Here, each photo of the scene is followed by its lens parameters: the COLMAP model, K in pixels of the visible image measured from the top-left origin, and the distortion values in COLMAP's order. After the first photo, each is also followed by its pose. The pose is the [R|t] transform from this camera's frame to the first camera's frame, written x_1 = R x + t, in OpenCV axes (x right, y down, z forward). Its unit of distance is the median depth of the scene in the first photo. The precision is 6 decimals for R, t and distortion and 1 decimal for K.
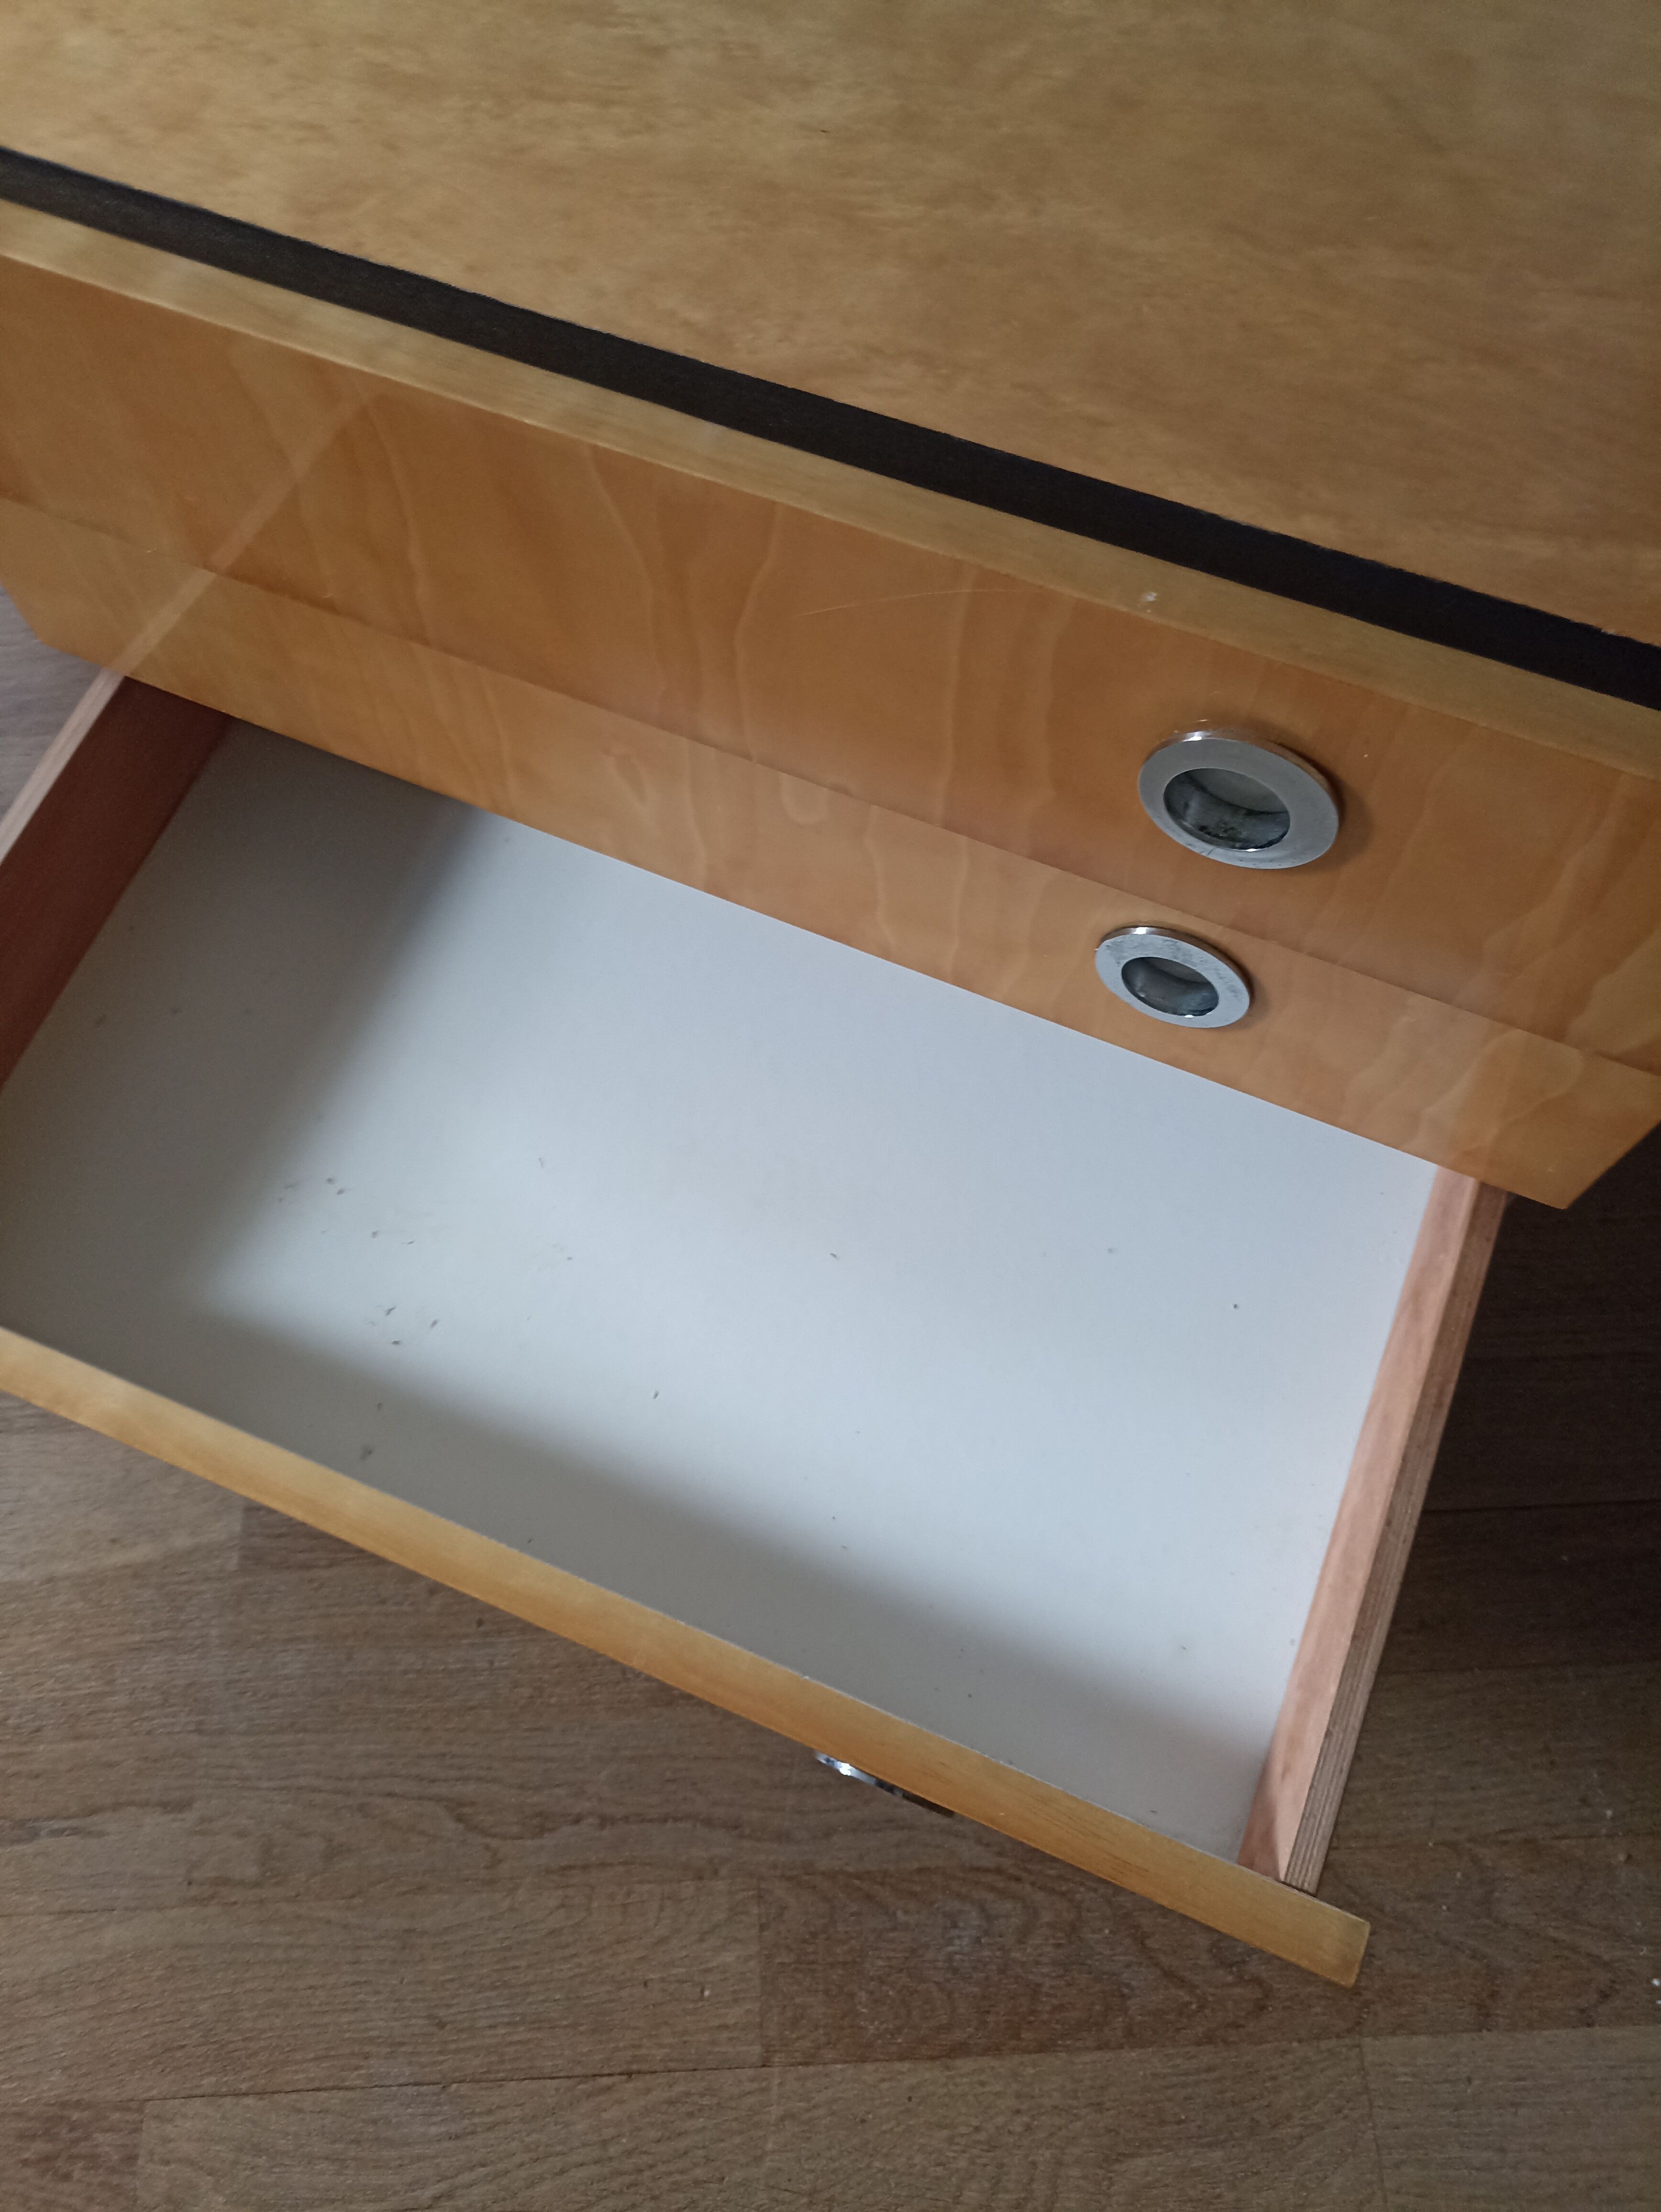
lens RADIAL K [[1597.0, 0, 841.4], [0, 1597.0, 1148.9], [0, 0, 1]] dist [-0.002264, -0.005385]
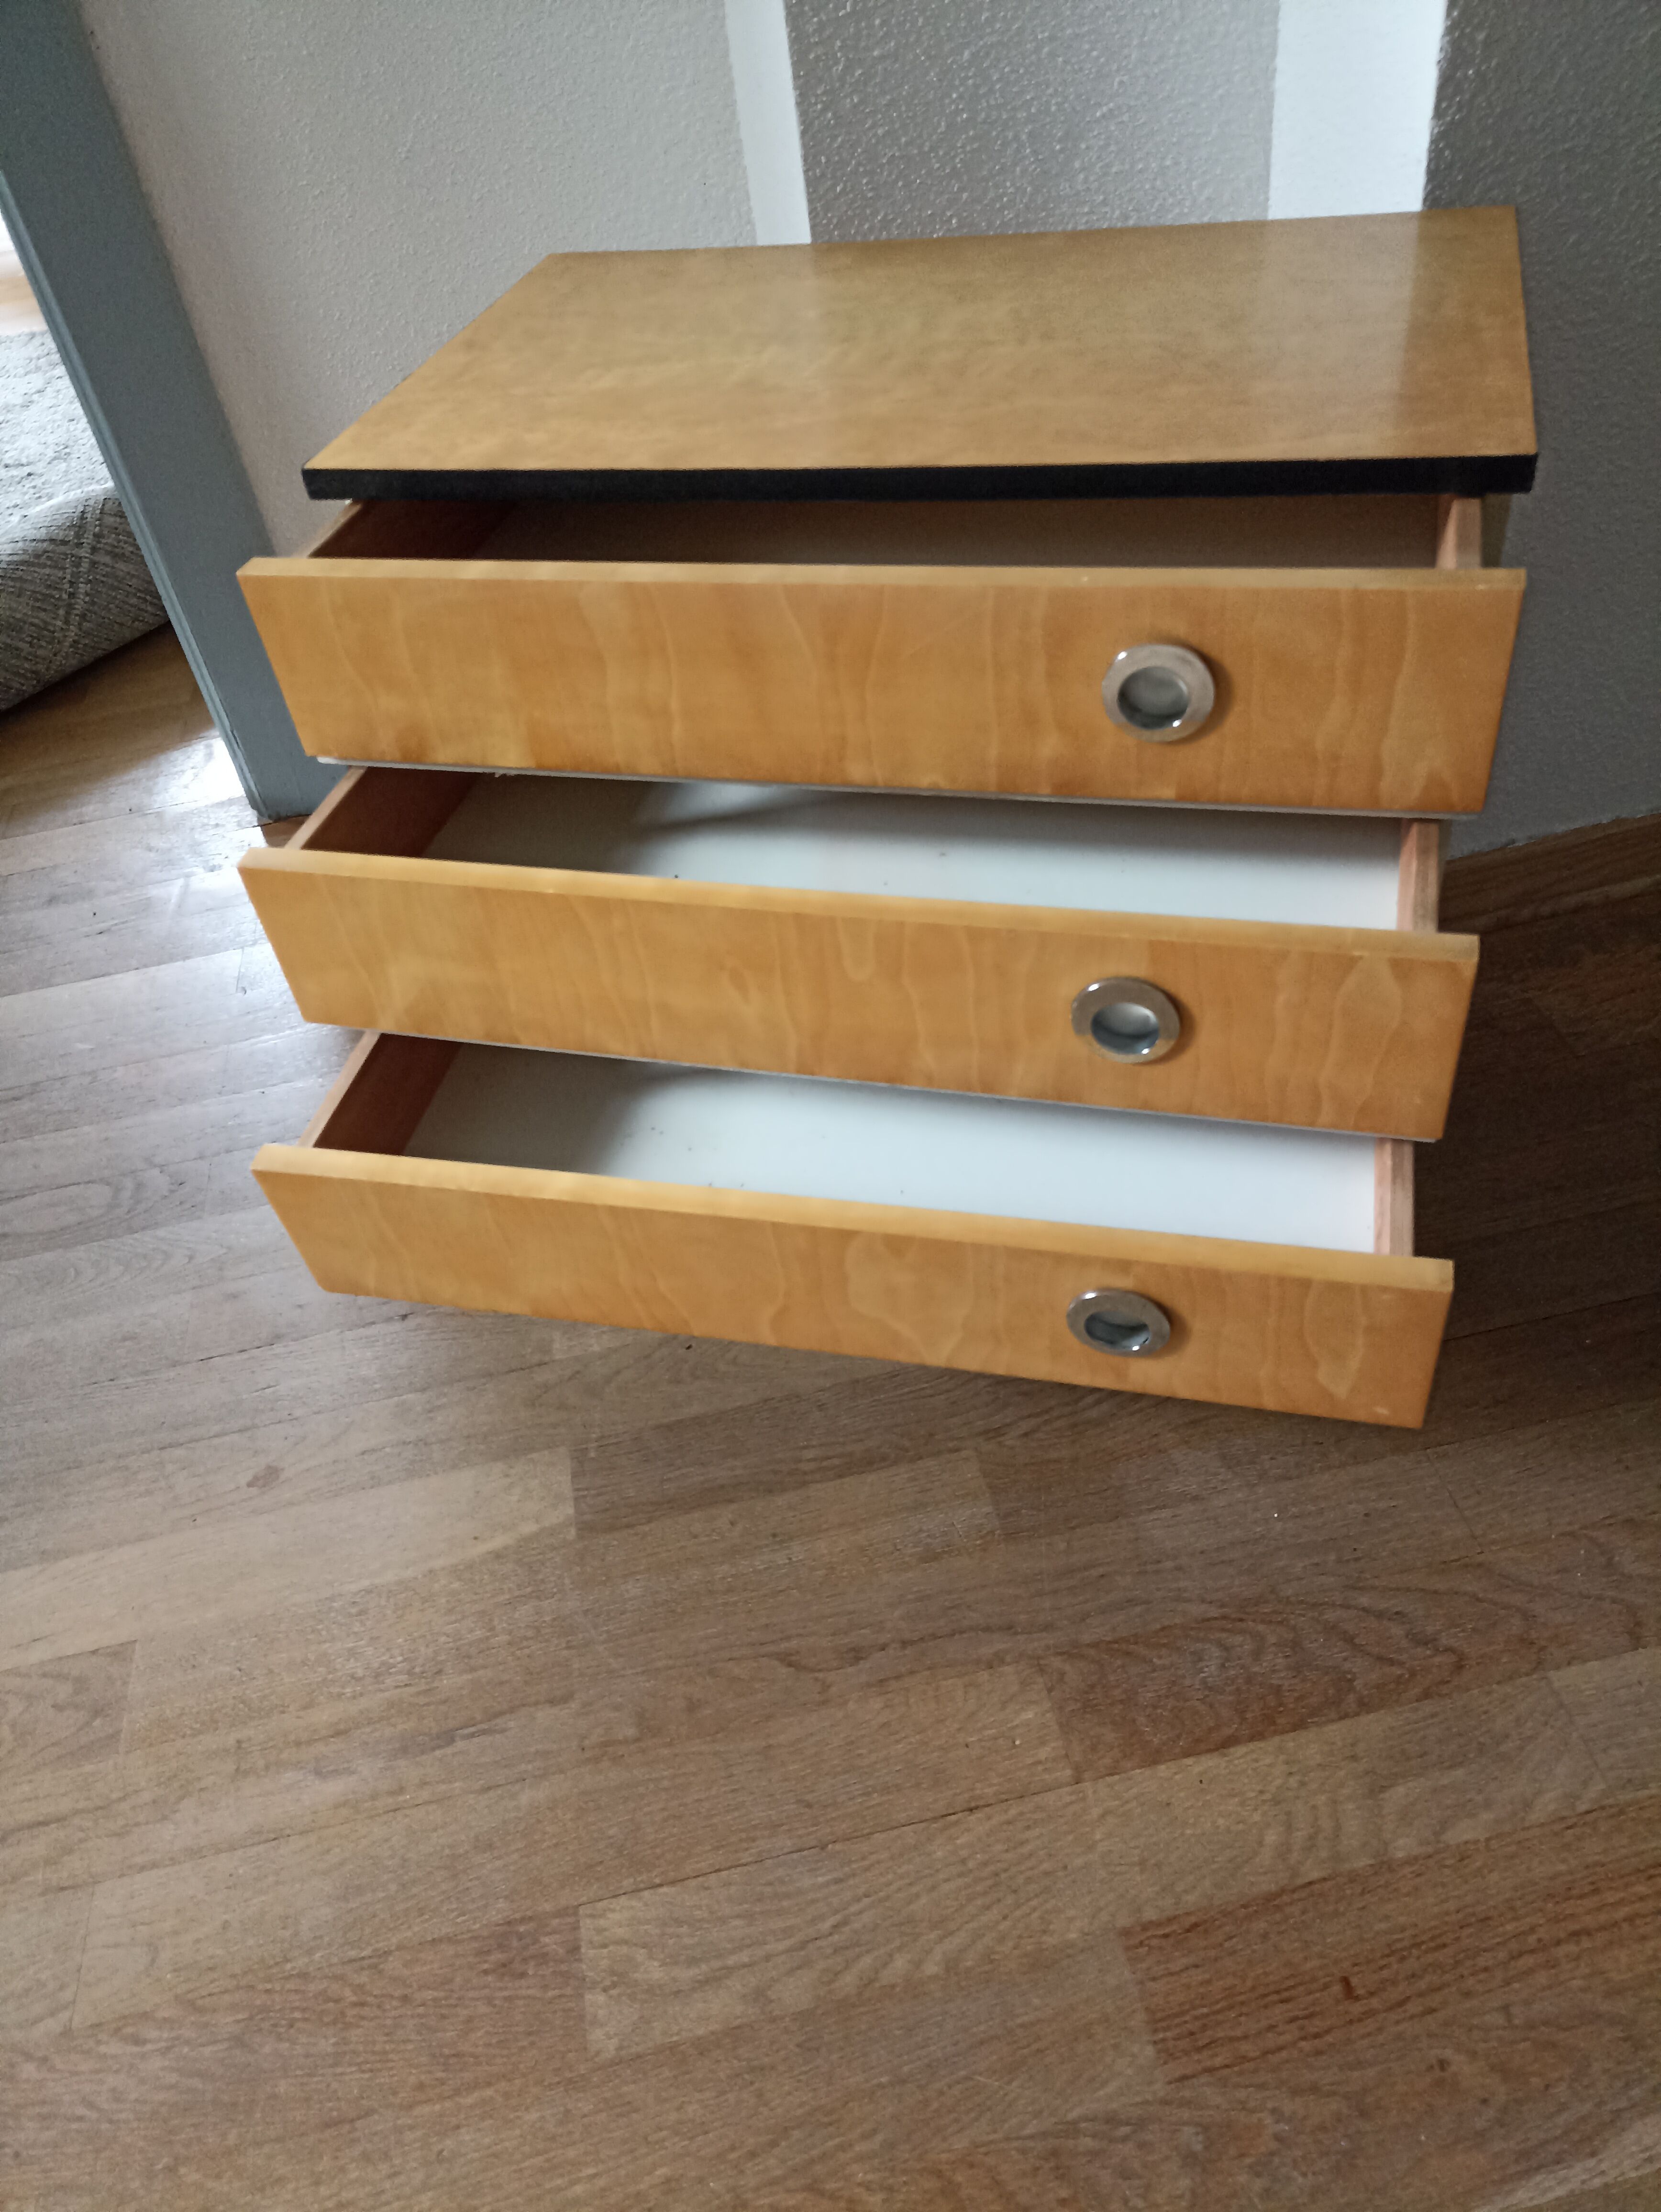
lens RADIAL K [[1597.0, 0, 841.4], [0, 1597.0, 1148.9], [0, 0, 1]] dist [-0.002264, -0.005385]
pose [[0.984236, -0.173081, 0.036357, -0.184126], [0.173686, 0.907176, -0.383229, 0.564870], [0.033347, 0.383503, 0.922938, -0.311686]]
